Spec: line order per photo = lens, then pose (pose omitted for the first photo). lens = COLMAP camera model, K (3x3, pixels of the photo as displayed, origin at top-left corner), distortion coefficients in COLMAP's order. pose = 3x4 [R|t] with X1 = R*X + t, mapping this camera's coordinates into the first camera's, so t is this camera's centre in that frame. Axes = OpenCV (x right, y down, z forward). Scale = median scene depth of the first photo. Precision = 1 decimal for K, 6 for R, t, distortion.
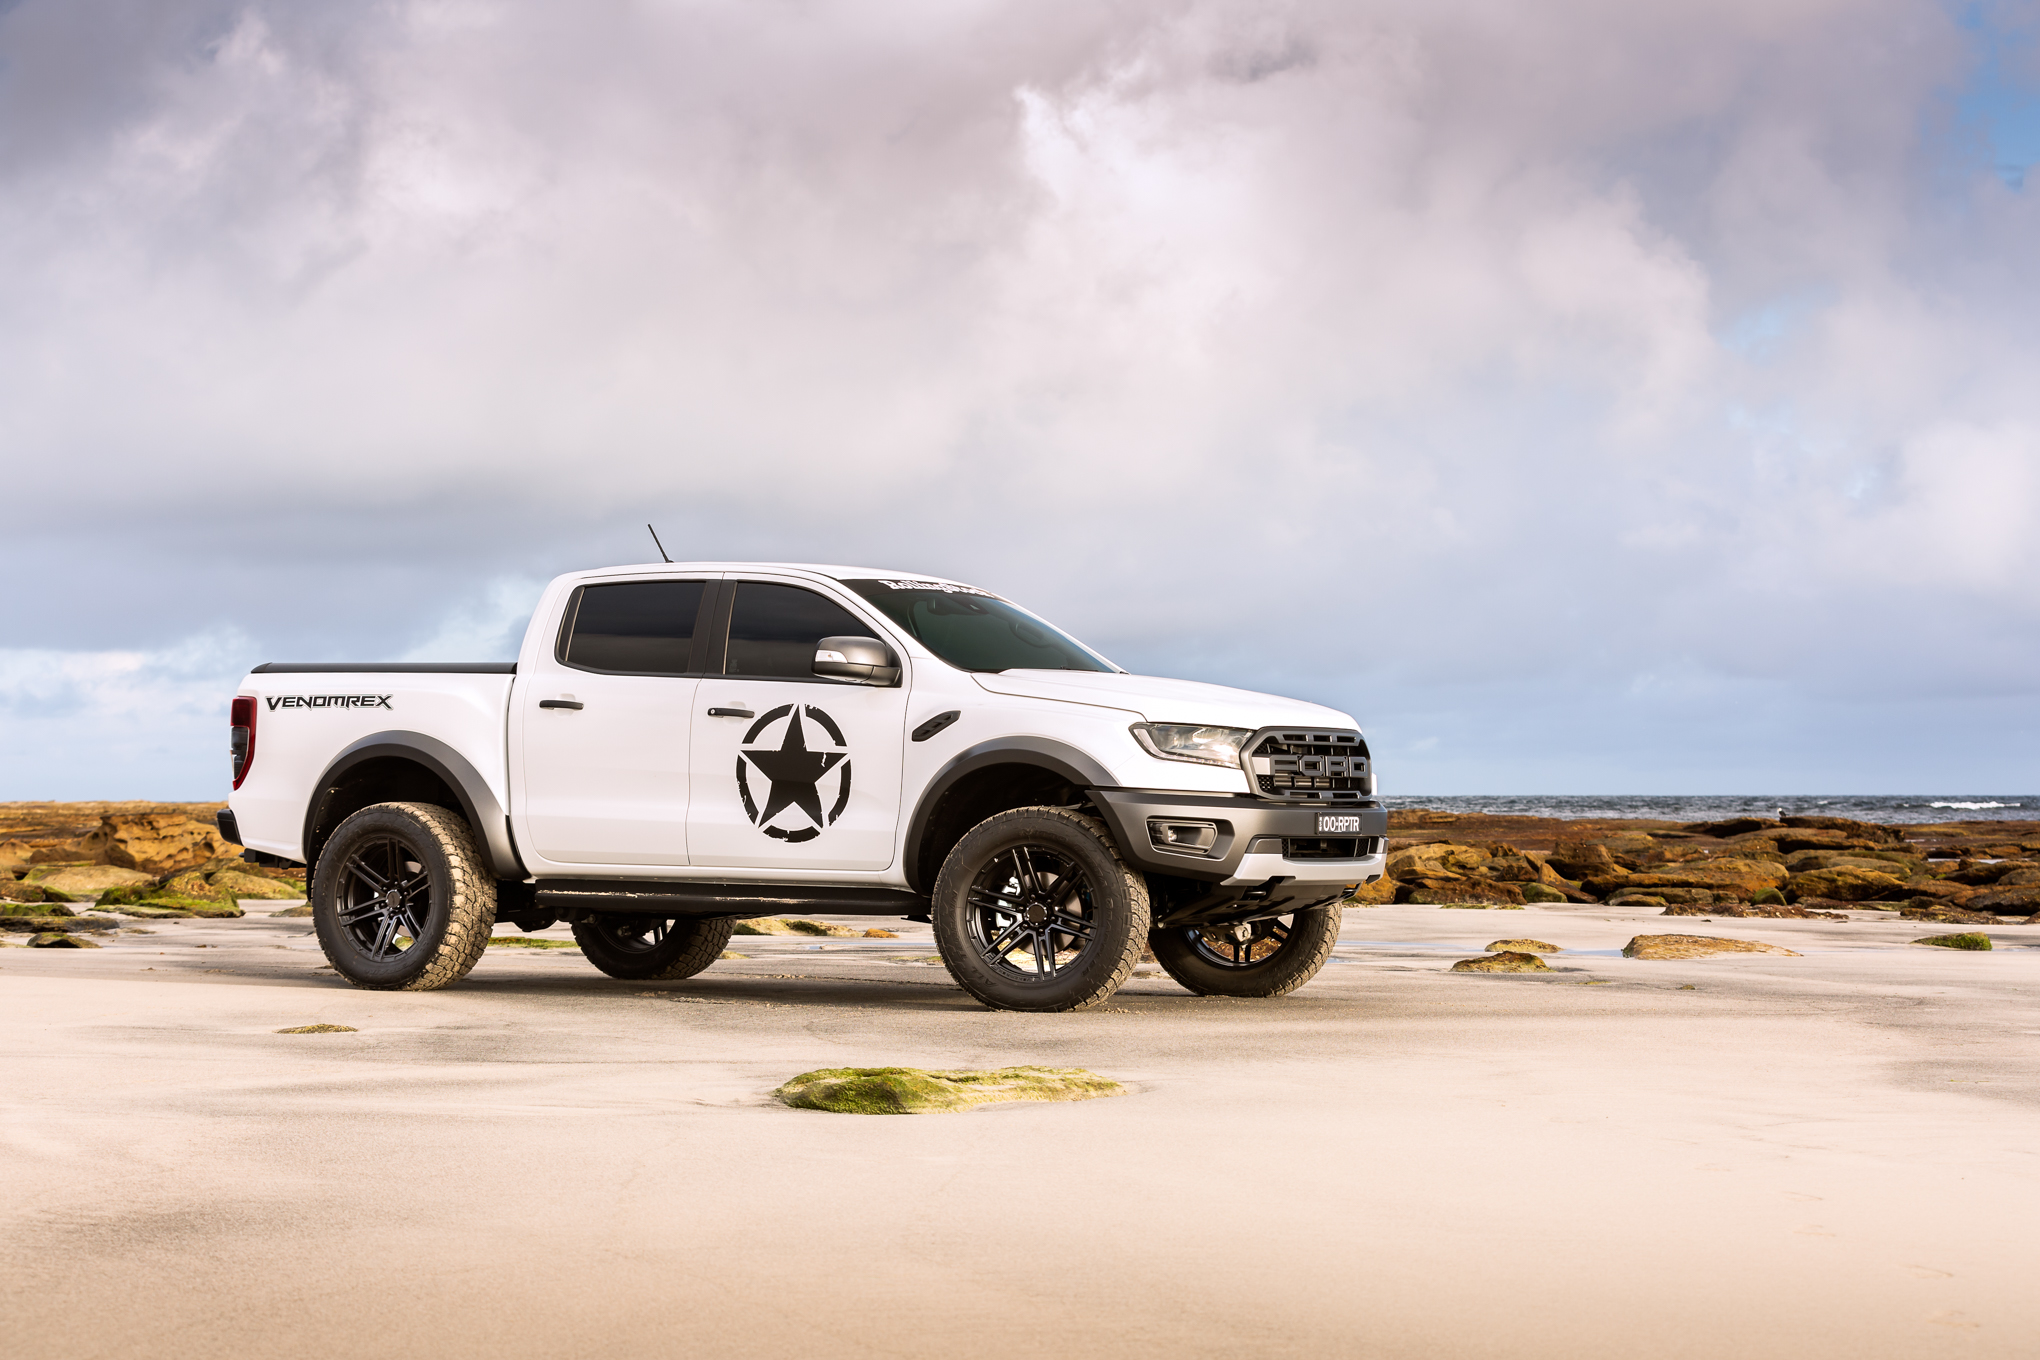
lens RADIAL K [[4287.4, 0, 1020.0], [0, 4287.4, 680.0], [0, 0, 1]] dist [0.190821, -0.006098]
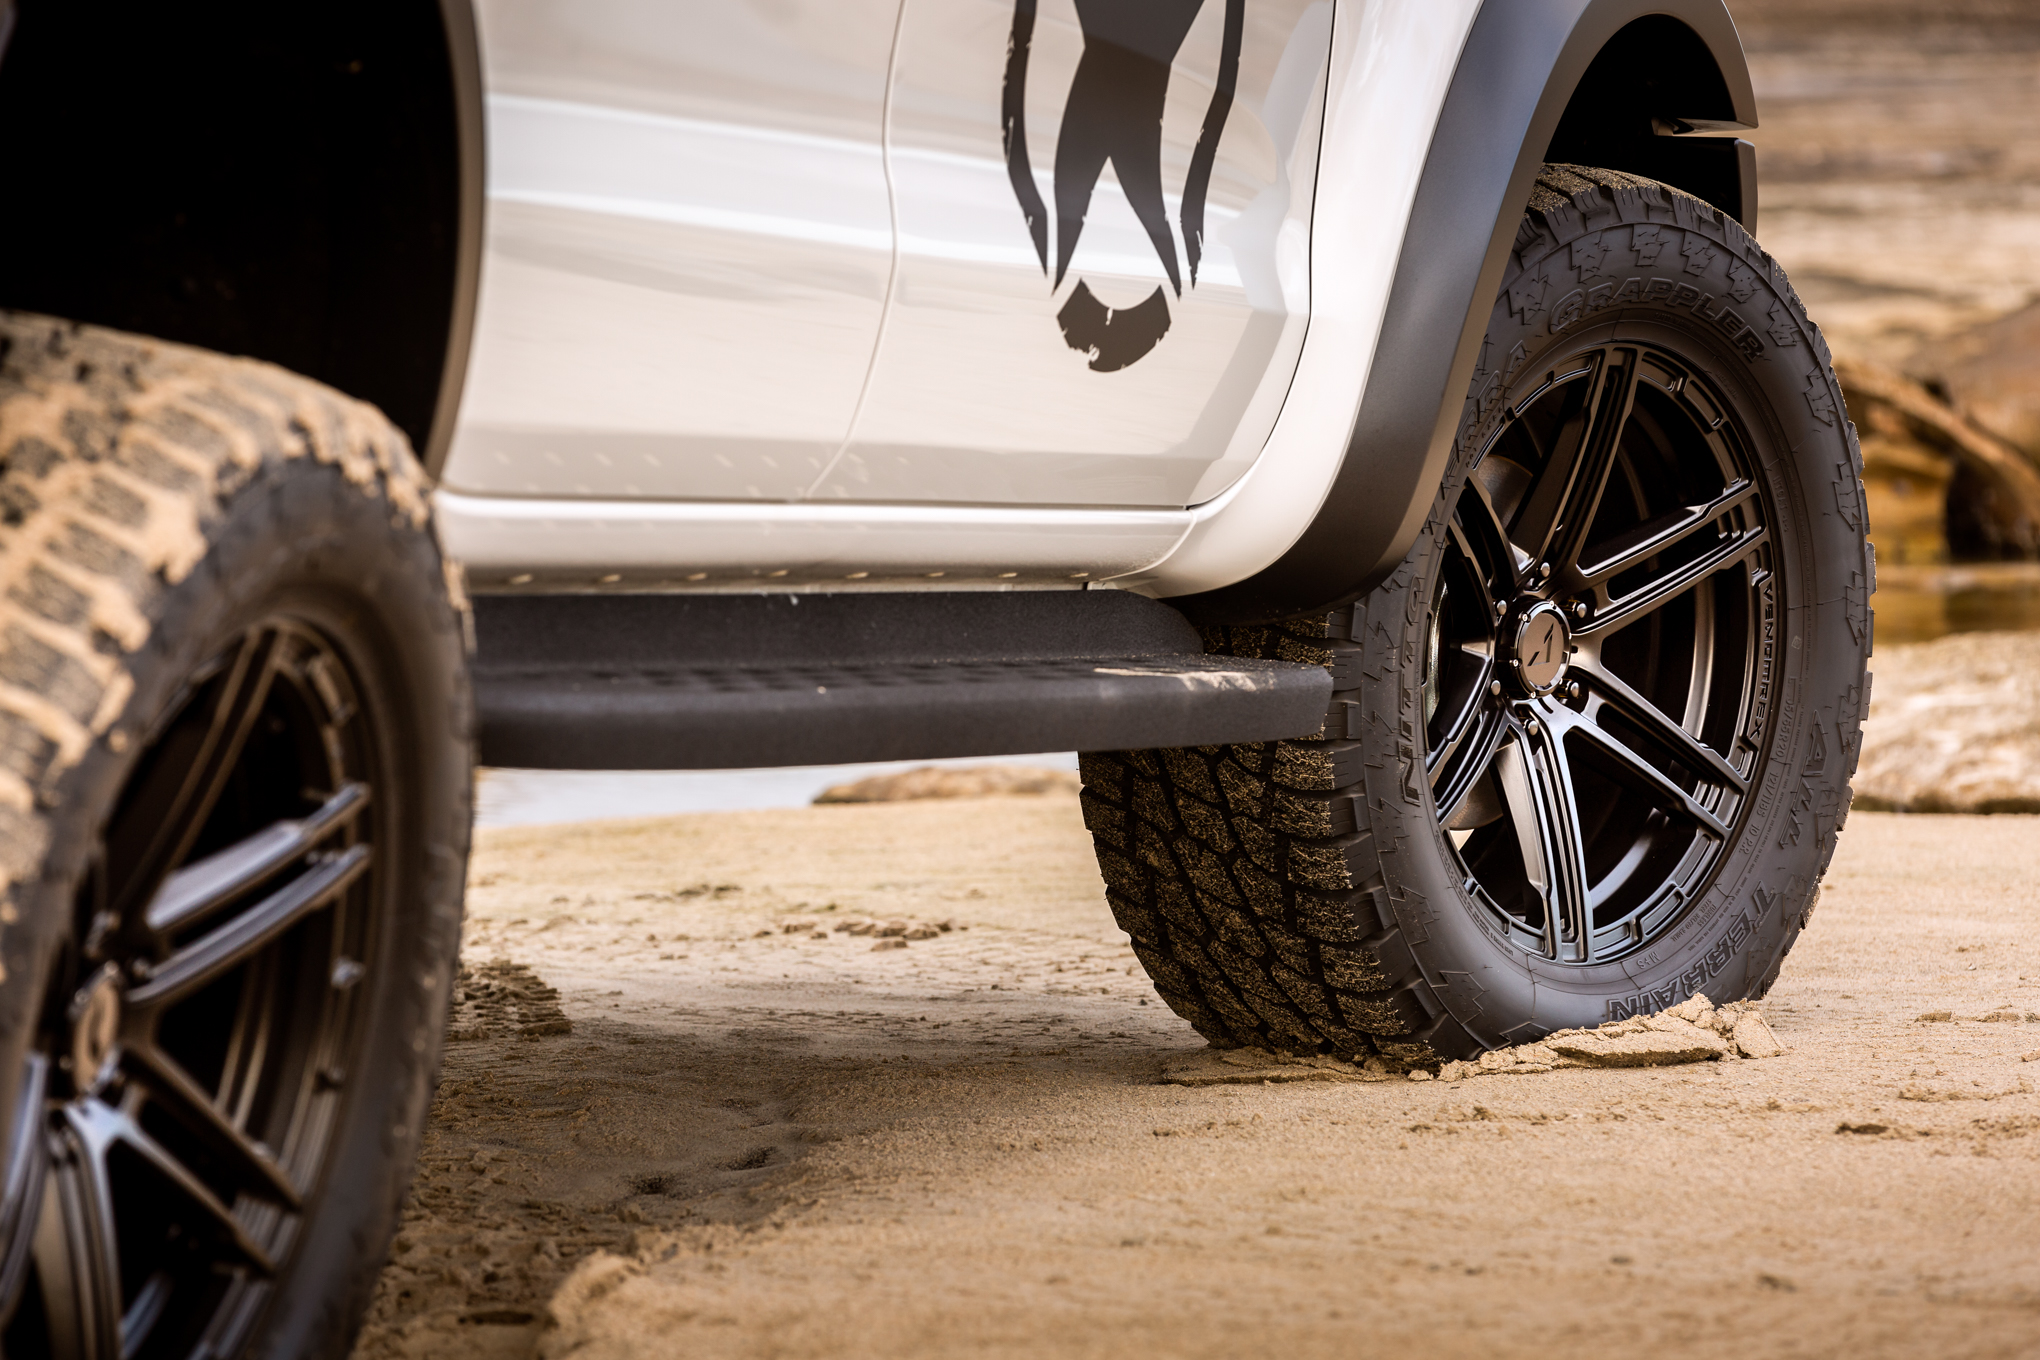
lens RADIAL K [[11236.6, 0, 1020.0], [0, 11236.6, 680.0], [0, 0, 1]] dist [-0.414487, 1.333372]
pose [[-0.229852, -0.048258, 0.972028, -0.538753], [-0.069798, 0.997015, 0.032994, 0.035446], [-0.970719, -0.060262, -0.232535, 1.121391]]
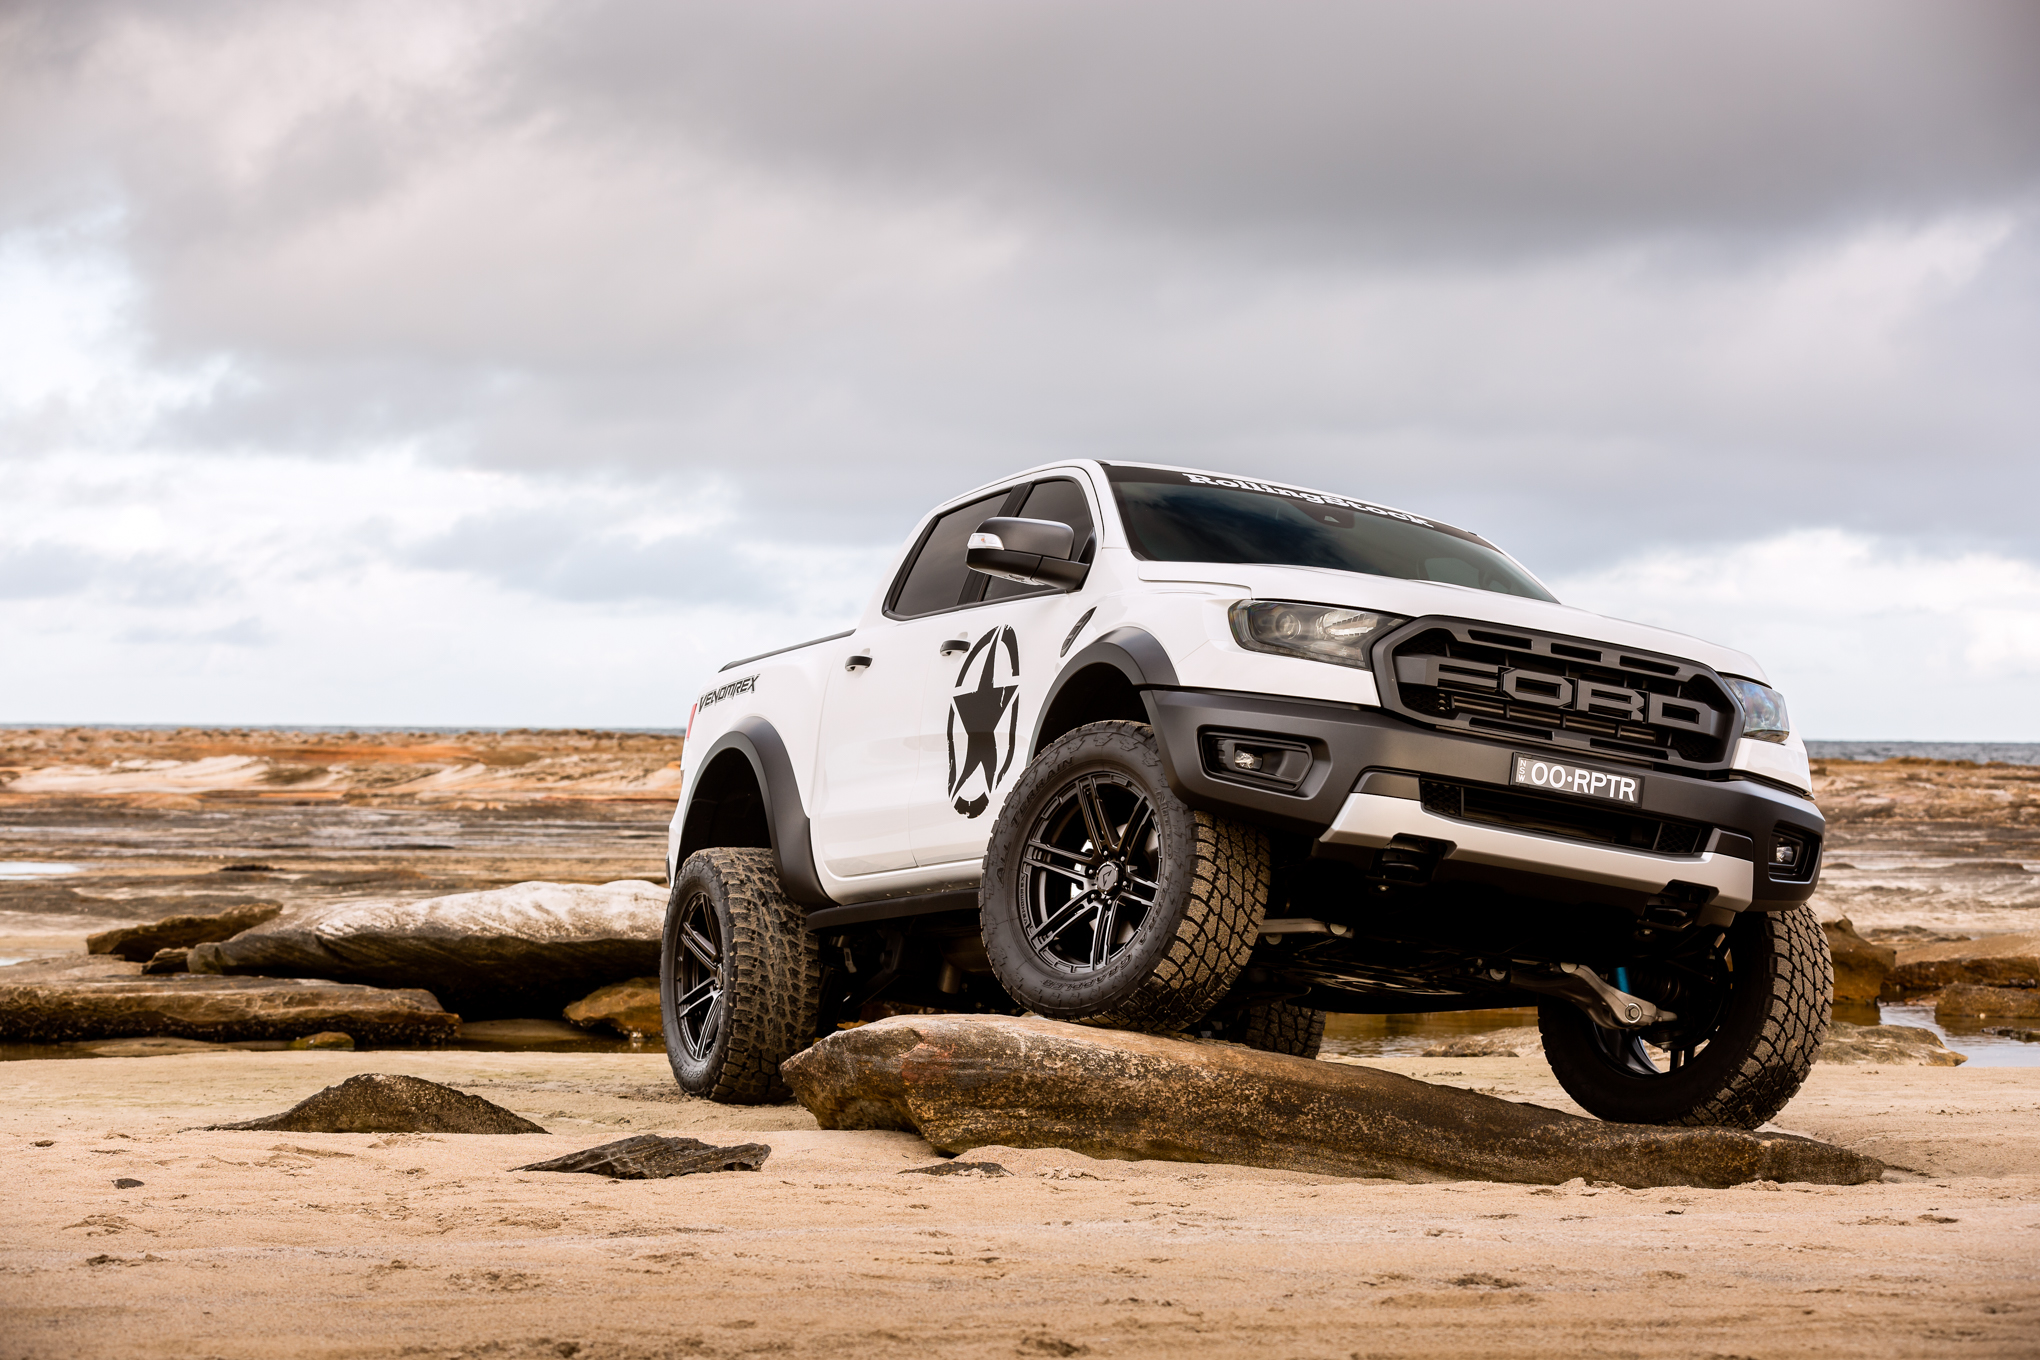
lens RADIAL K [[5090.7, 0, 1020.0], [0, 5090.7, 680.0], [0, 0, 1]] dist [0.083083, -0.053417]
pose [[0.798227, -0.000670, -0.602356, 0.458312], [-0.092279, 0.988059, -0.123386, 0.118229], [0.595246, 0.154075, 0.788634, 0.342121]]
